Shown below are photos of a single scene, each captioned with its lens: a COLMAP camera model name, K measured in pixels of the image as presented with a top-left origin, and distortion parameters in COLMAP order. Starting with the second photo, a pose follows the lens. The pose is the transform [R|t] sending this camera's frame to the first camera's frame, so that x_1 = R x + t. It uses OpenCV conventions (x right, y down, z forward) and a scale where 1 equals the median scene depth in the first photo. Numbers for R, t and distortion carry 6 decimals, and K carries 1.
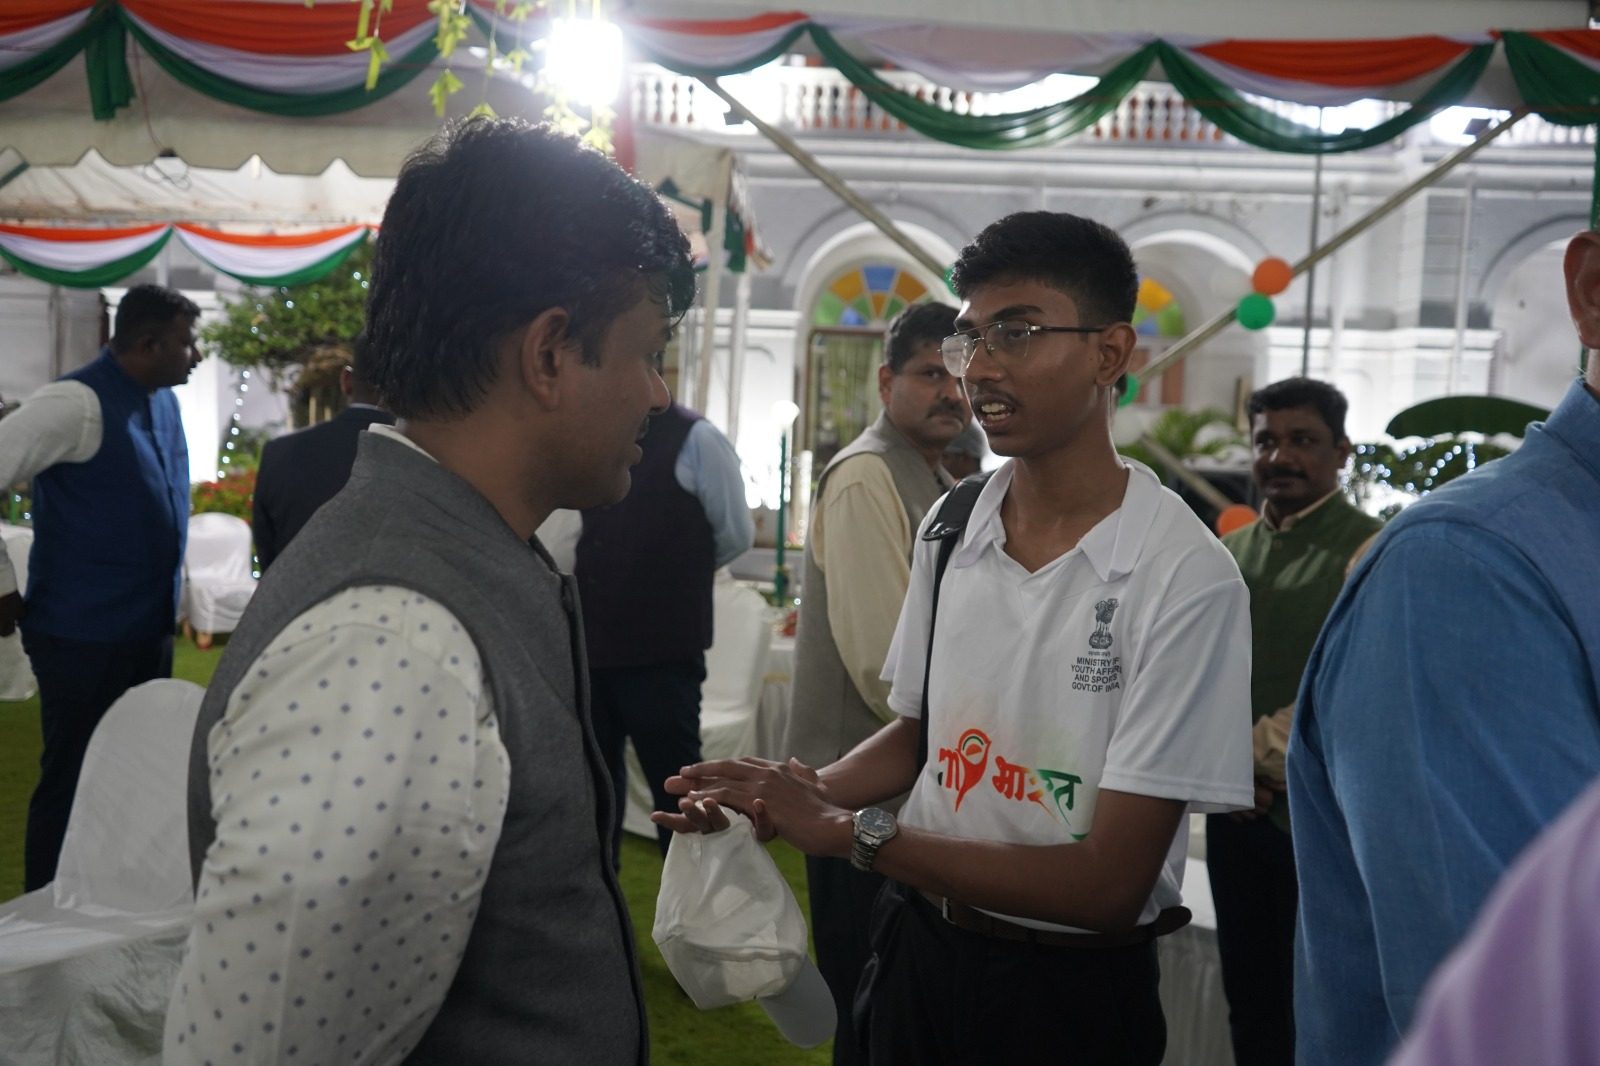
lens RADIAL K [[1305.5, 0, 793.1], [0, 1305.5, 541.7], [0, 0, 1]] dist [0.003647, 0.003911]
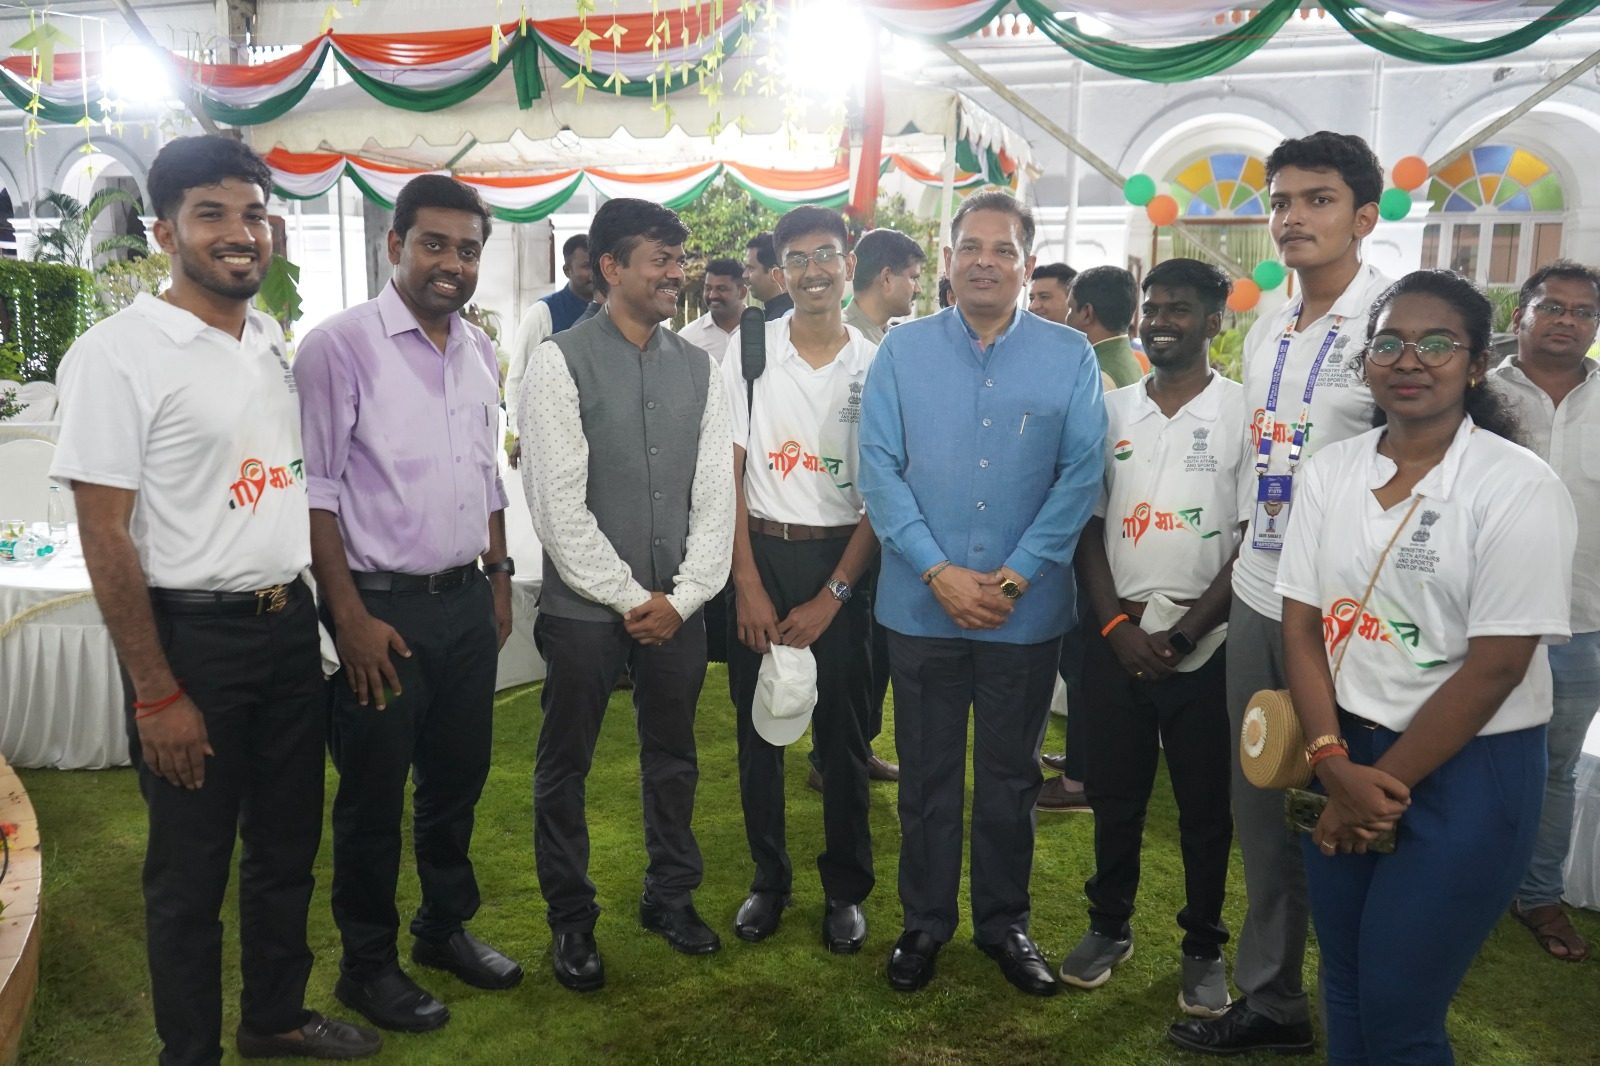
lens RADIAL K [[1305.5, 0, 798.3], [0, 1305.5, 533.5], [0, 0, 1]] dist [0.003647, 0.003911]
pose [[0.950410, 0.029580, -0.309589, 0.141362], [-0.006237, 0.997079, 0.076121, 0.019884], [0.310936, -0.070415, 0.947819, -0.194327]]
